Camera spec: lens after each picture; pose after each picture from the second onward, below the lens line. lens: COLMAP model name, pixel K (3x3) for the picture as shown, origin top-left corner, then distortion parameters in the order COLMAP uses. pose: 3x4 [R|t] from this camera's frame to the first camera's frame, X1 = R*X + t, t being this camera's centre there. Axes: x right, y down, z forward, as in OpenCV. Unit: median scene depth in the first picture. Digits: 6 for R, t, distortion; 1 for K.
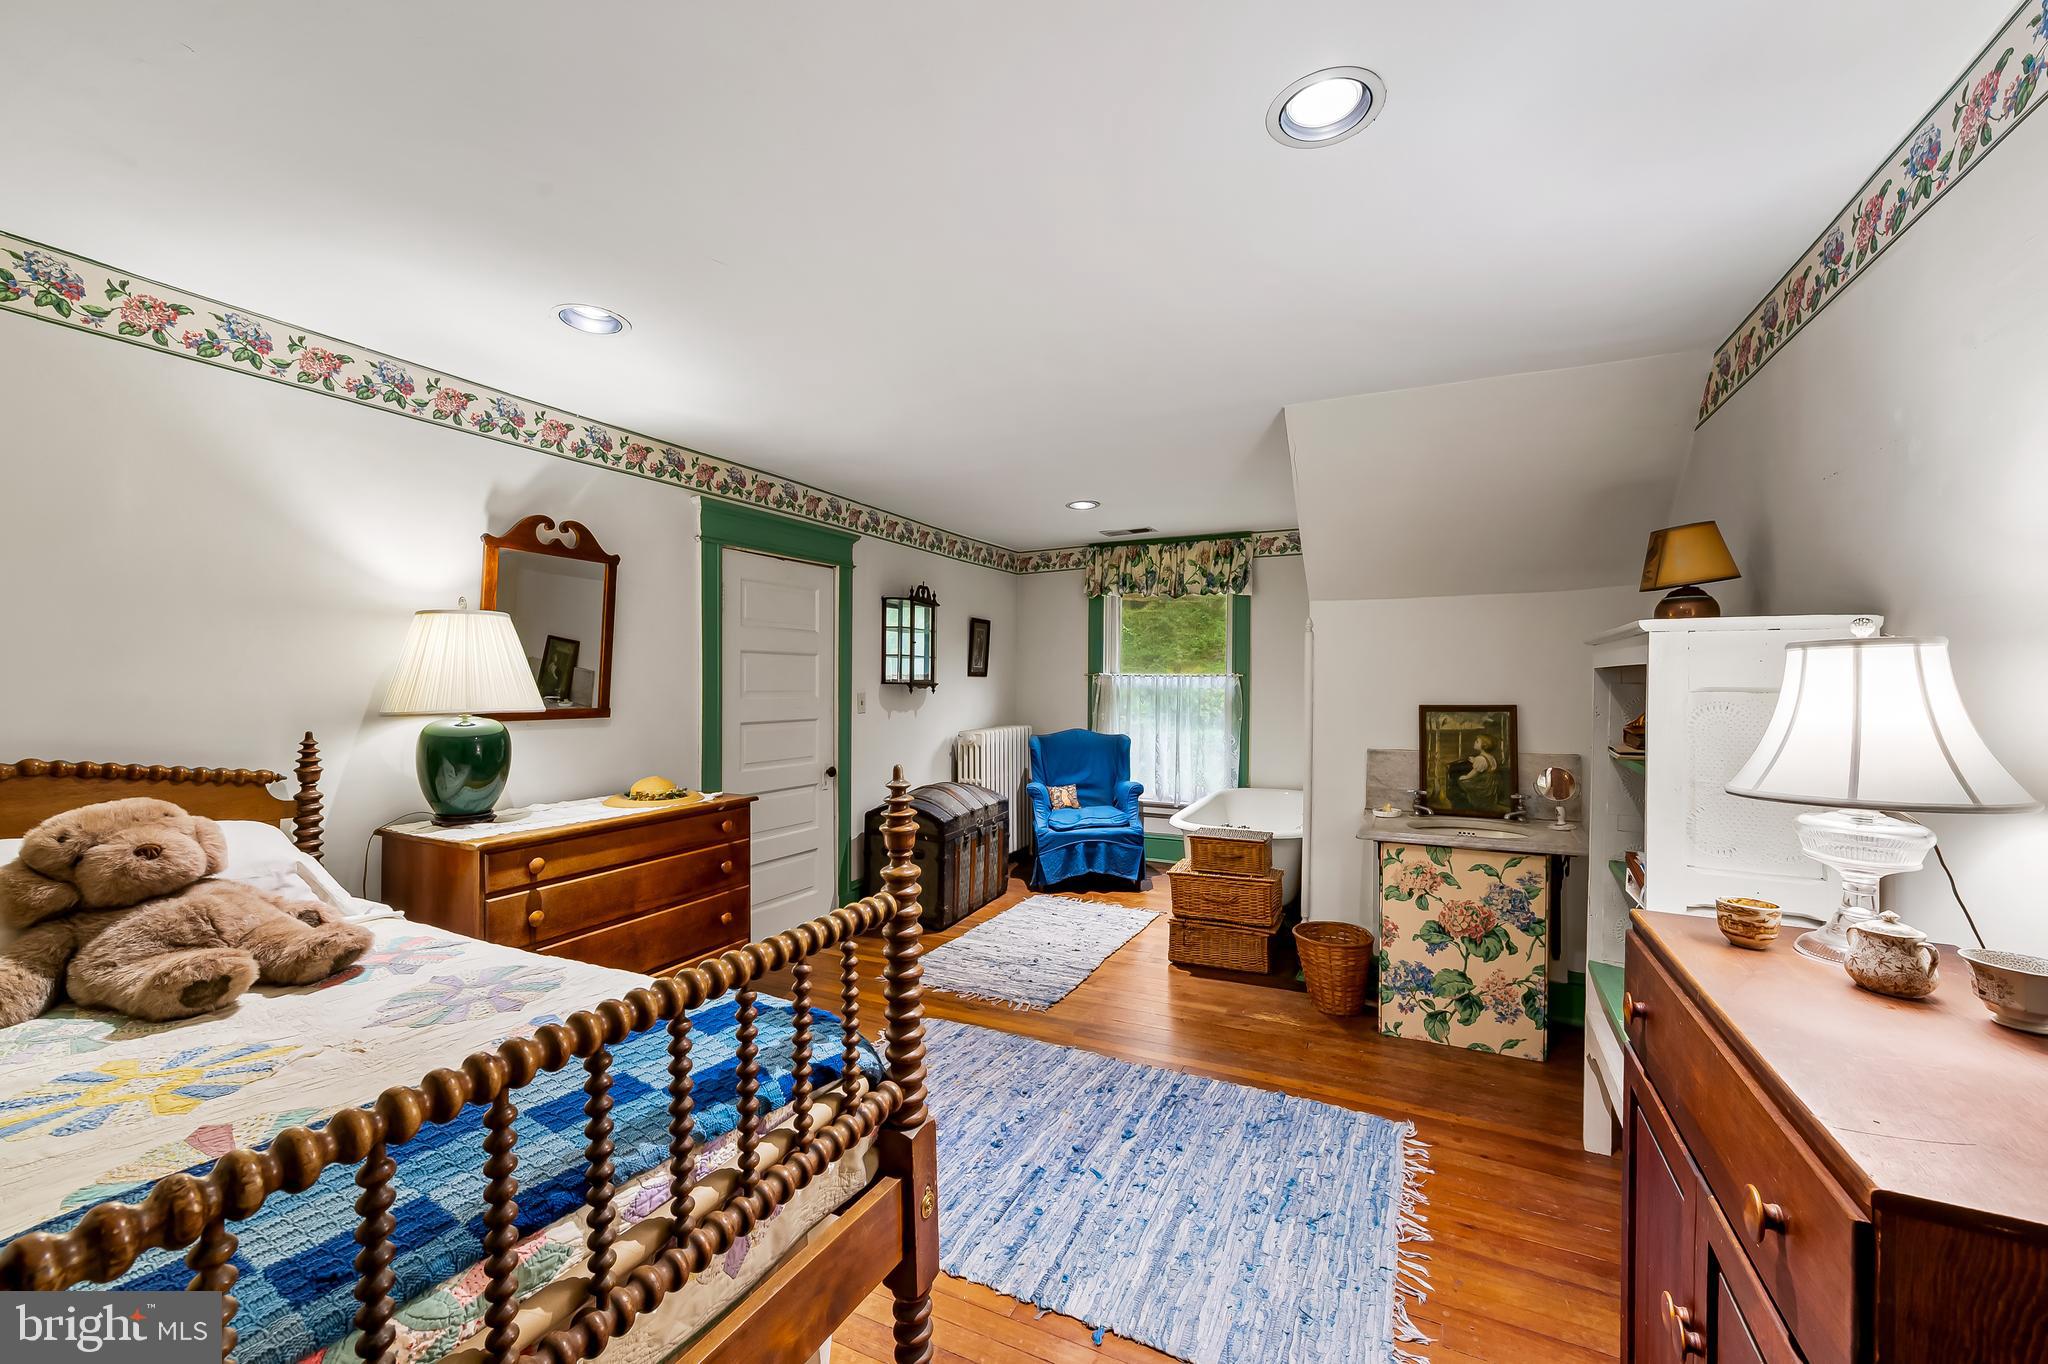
lens RADIAL K [[820.7, 0, 1025.4], [0, 820.7, 688.8], [0, 0, 1]] dist [0.009165, 0.000046]
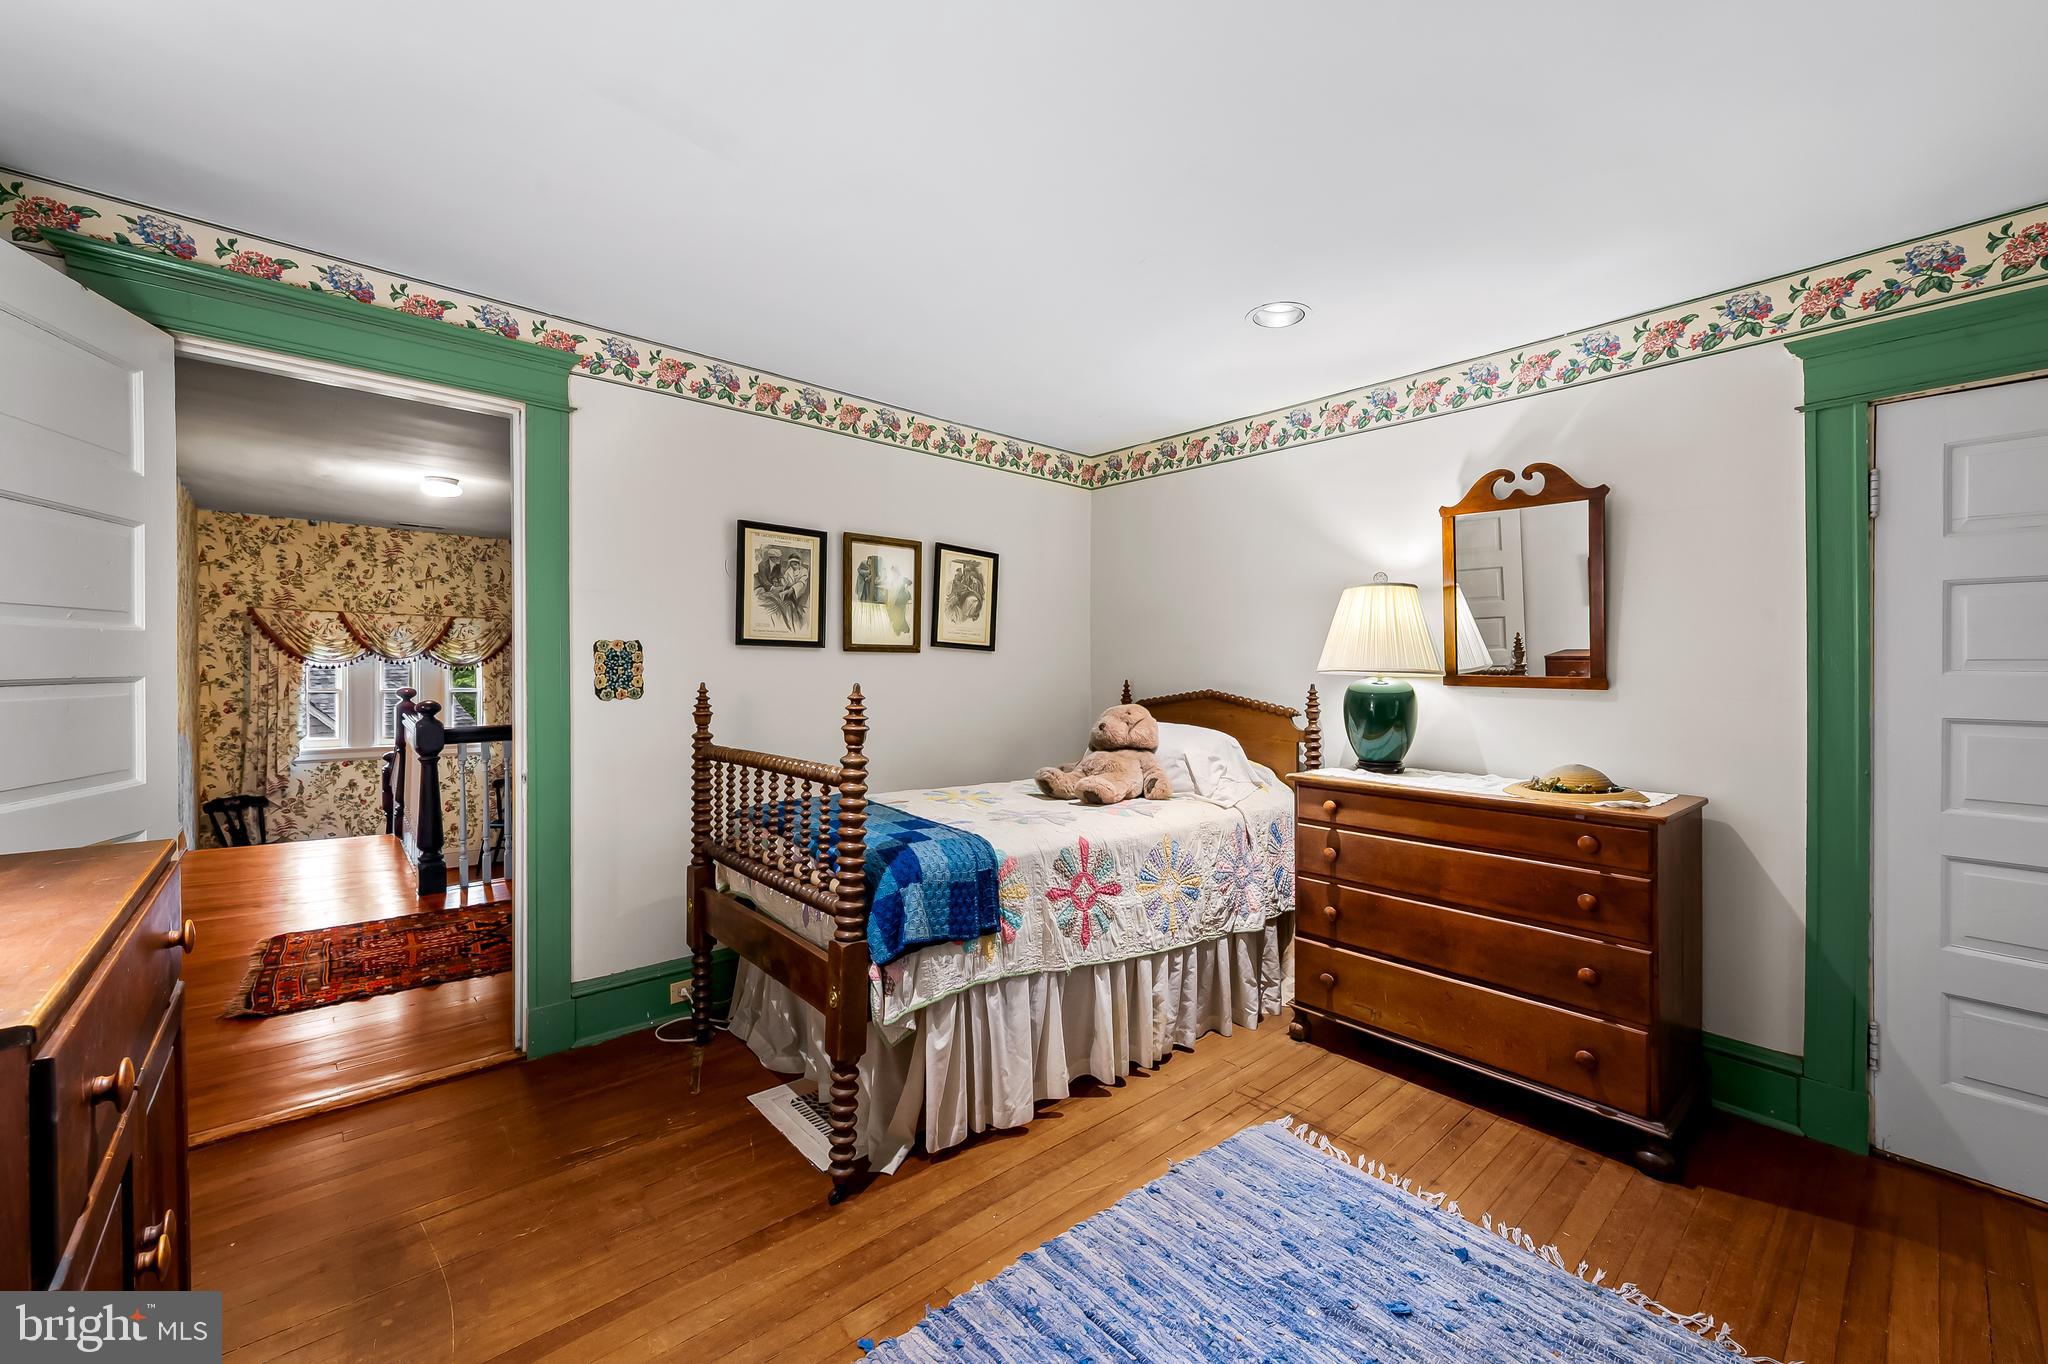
lens RADIAL K [[820.7, 0, 1030.8], [0, 820.7, 669.9], [0, 0, 1]] dist [0.009165, 0.000046]
pose [[-0.367796, 0.008423, -0.929868, 0.657519], [-0.004214, 0.999934, 0.010724, 0.015640], [0.929897, 0.007863, -0.367736, 1.131803]]
